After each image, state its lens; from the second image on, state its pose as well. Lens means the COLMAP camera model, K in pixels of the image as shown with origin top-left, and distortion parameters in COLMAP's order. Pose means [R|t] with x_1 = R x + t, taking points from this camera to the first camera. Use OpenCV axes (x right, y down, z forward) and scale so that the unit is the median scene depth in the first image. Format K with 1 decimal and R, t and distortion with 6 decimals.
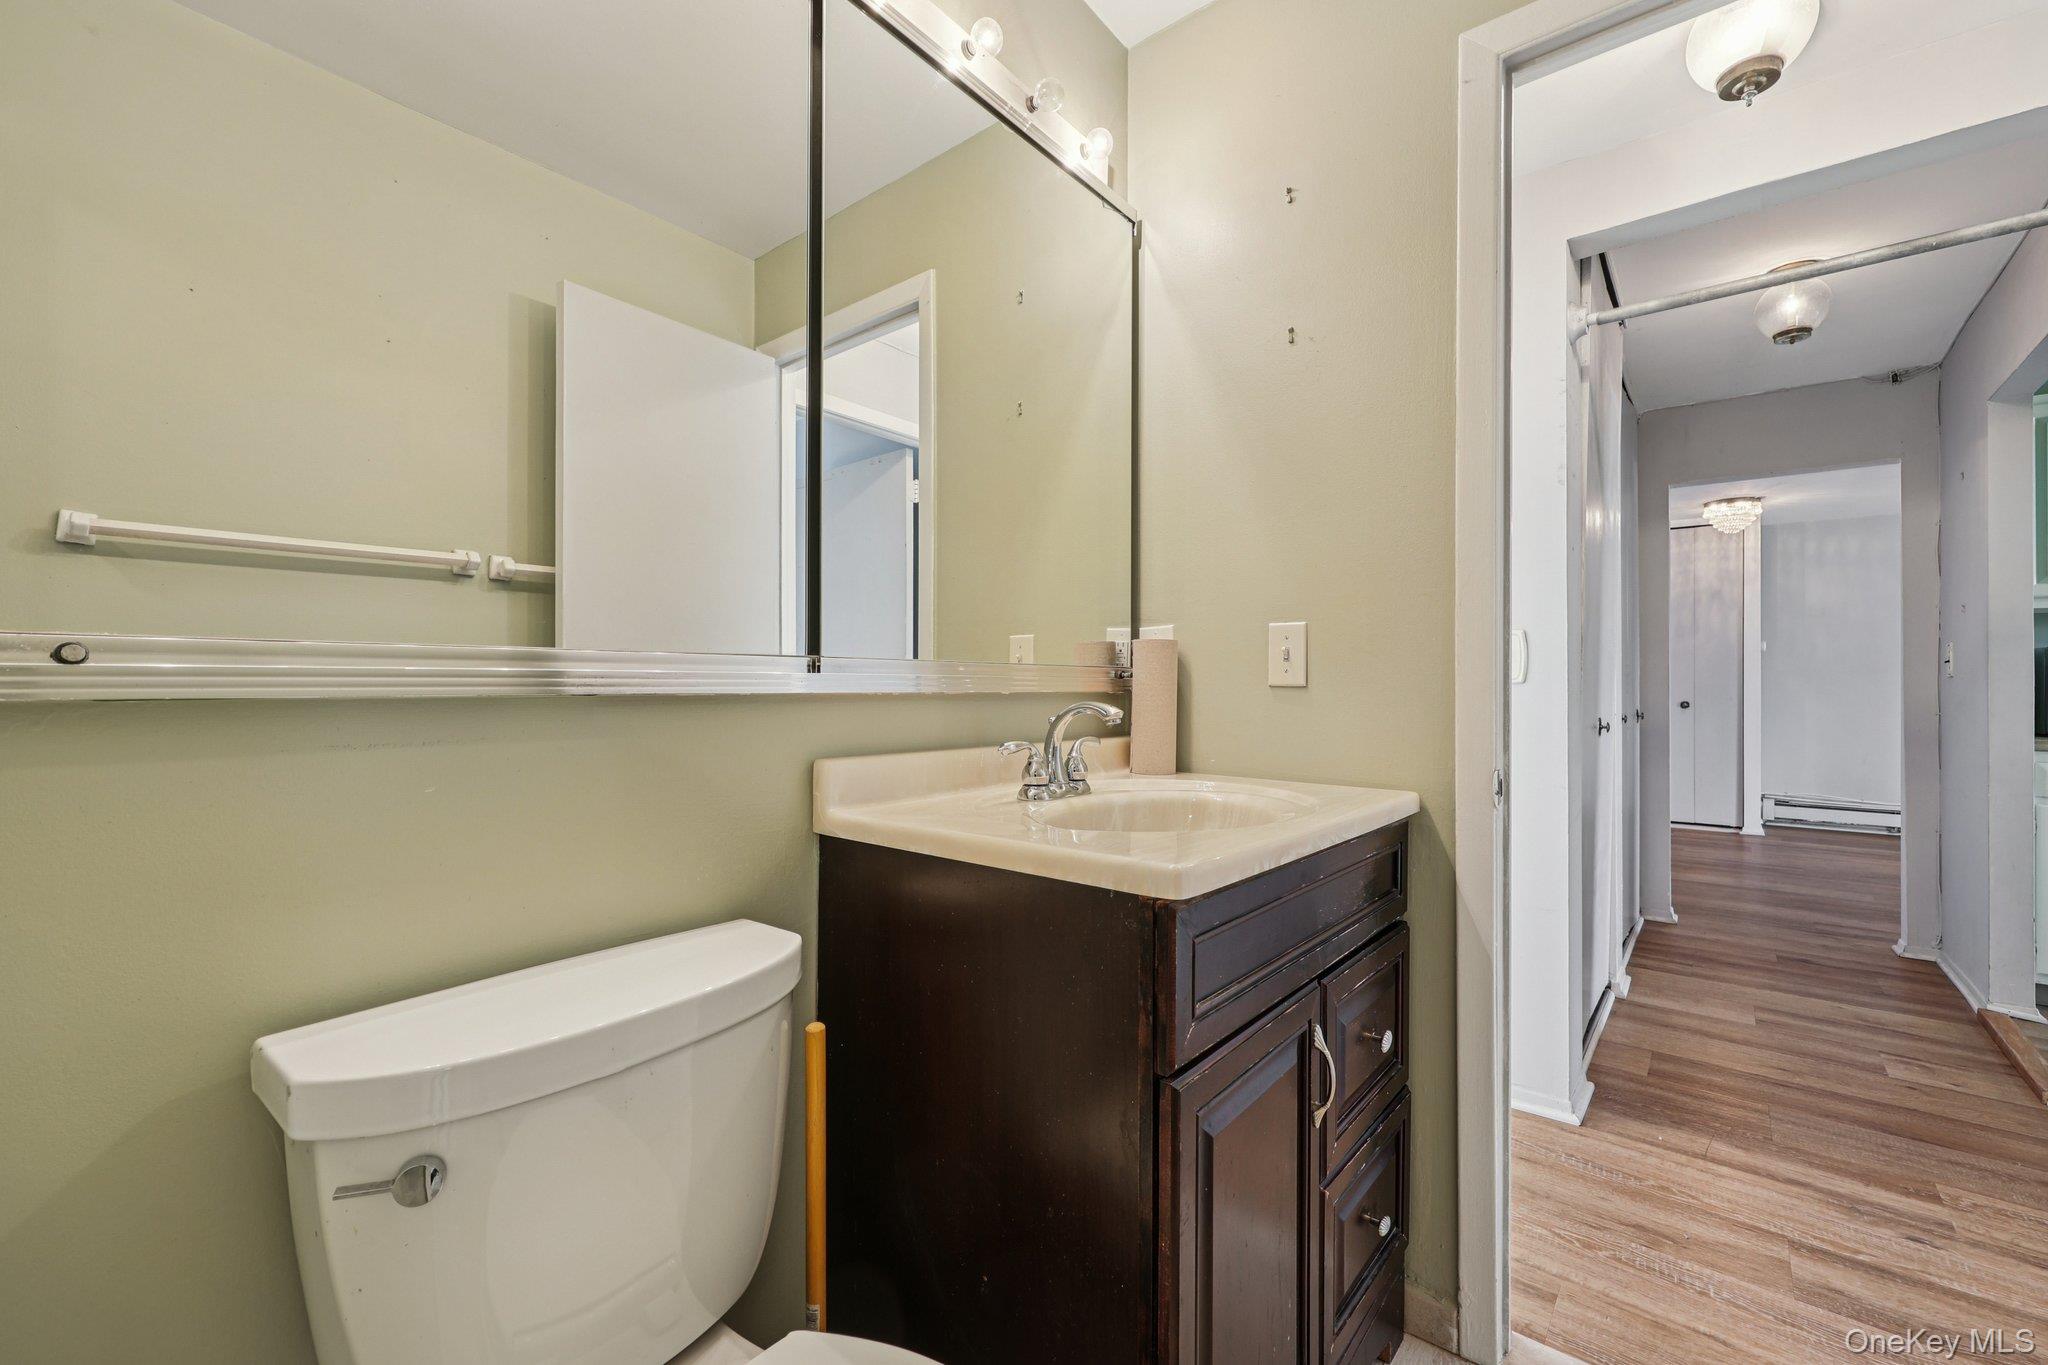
lens RADIAL K [[844.0, 0, 1031.9], [0, 844.0, 681.3], [0, 0, 1]] dist [0.002928, 0.000185]
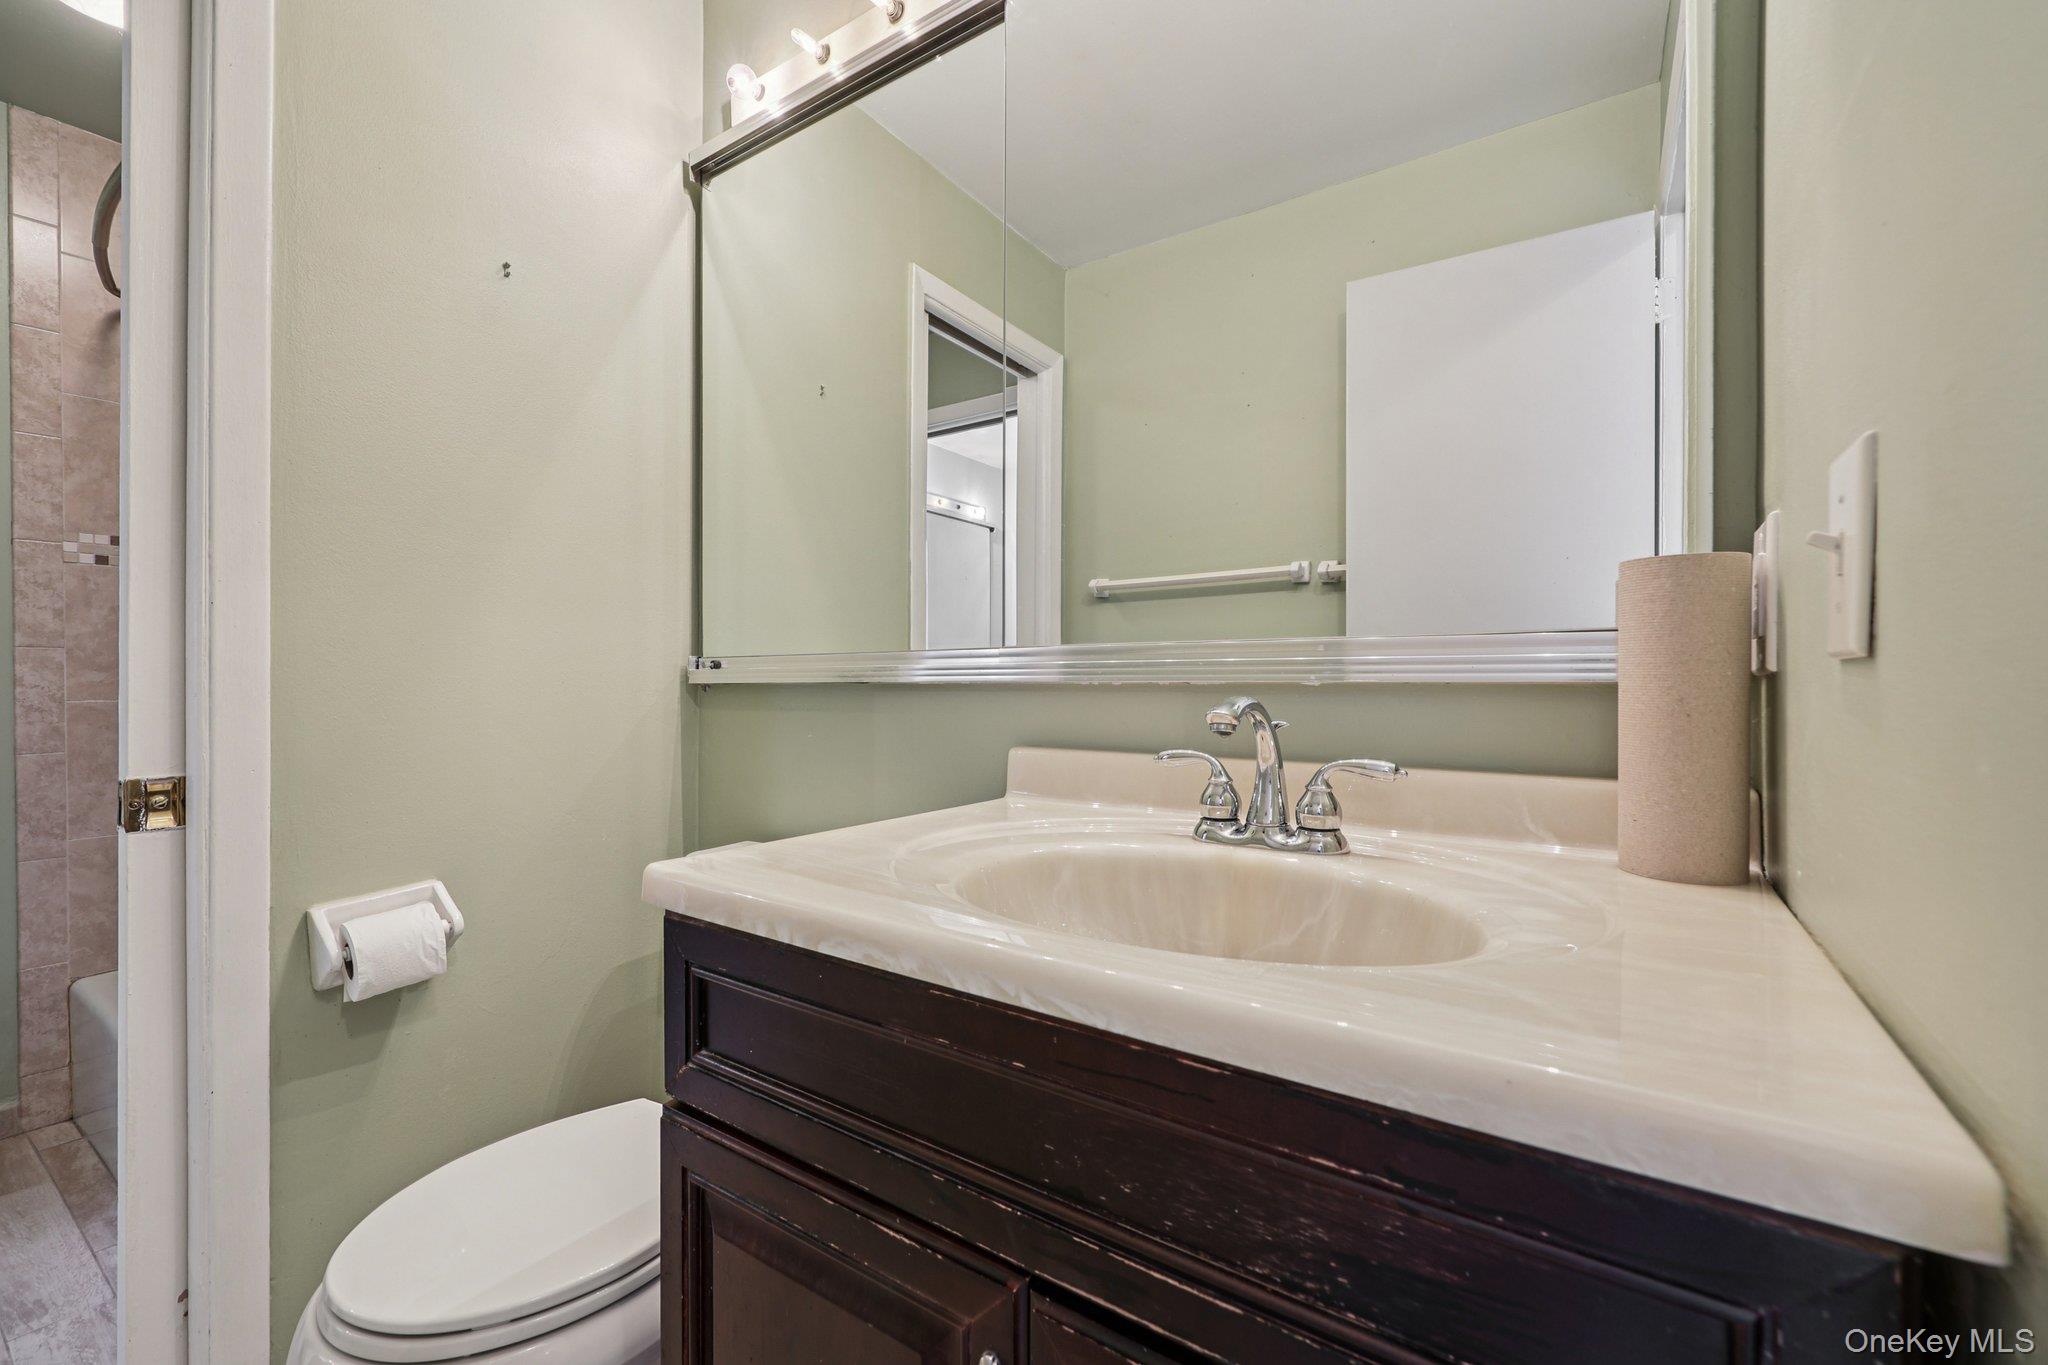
lens RADIAL K [[833.8, 0, 1005.7], [0, 833.8, 687.2], [0, 0, 1]] dist [0.001134, 0.000081]
pose [[0.082546, 0.004098, -0.996579, 0.560898], [0.007129, 0.999964, 0.004702, 0.011039], [0.996562, -0.007493, 0.082514, 0.660498]]
